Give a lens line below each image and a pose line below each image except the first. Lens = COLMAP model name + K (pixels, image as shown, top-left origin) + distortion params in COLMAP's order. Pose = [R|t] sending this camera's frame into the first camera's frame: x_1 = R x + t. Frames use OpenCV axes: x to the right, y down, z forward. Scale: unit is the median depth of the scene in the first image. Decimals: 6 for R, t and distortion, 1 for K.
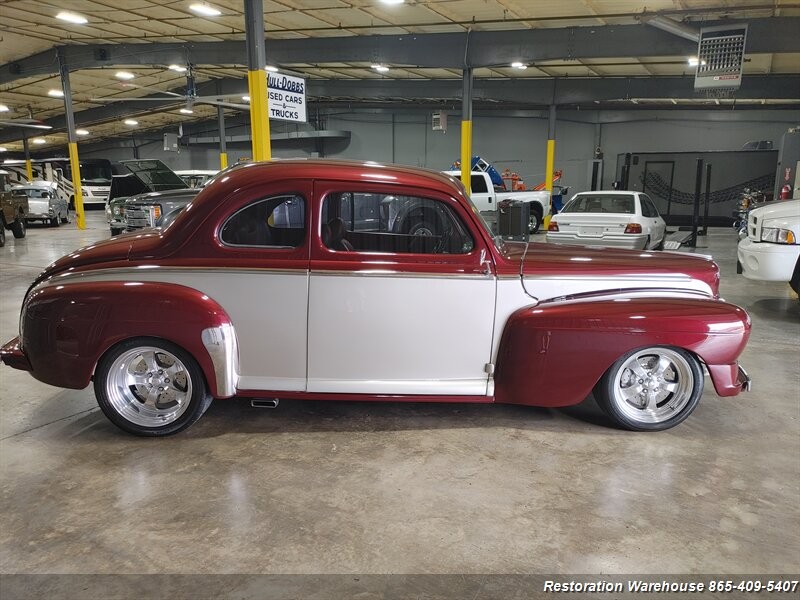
lens RADIAL K [[580.0, 0, 418.5], [0, 580.0, 296.9], [0, 0, 1]] dist [0.005229, 0.001105]
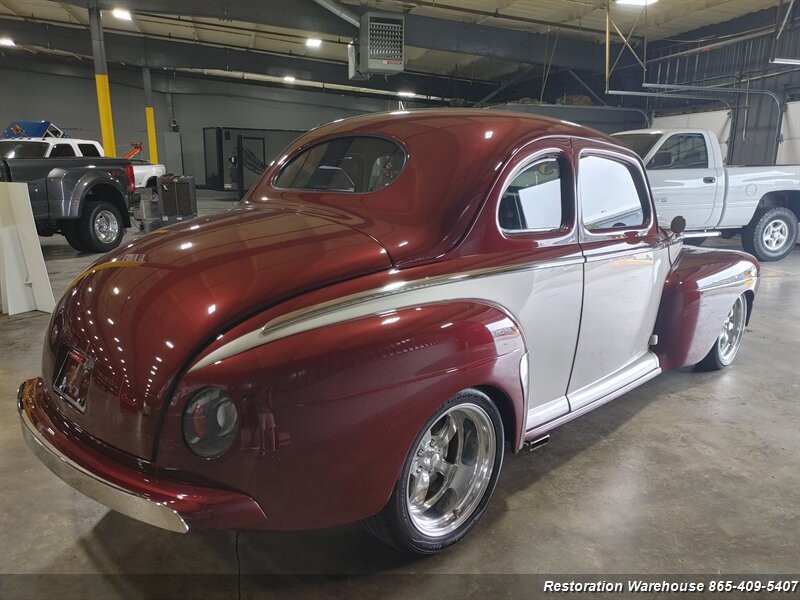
lens RADIAL K [[580.0, 0, 418.5], [0, 580.0, 296.9], [0, 0, 1]] dist [0.005229, 0.001105]
pose [[0.743563, -0.137840, 0.654304, -0.106499], [0.111926, 0.990373, 0.081444, -0.009624], [-0.659232, 0.012674, 0.751833, 0.069839]]
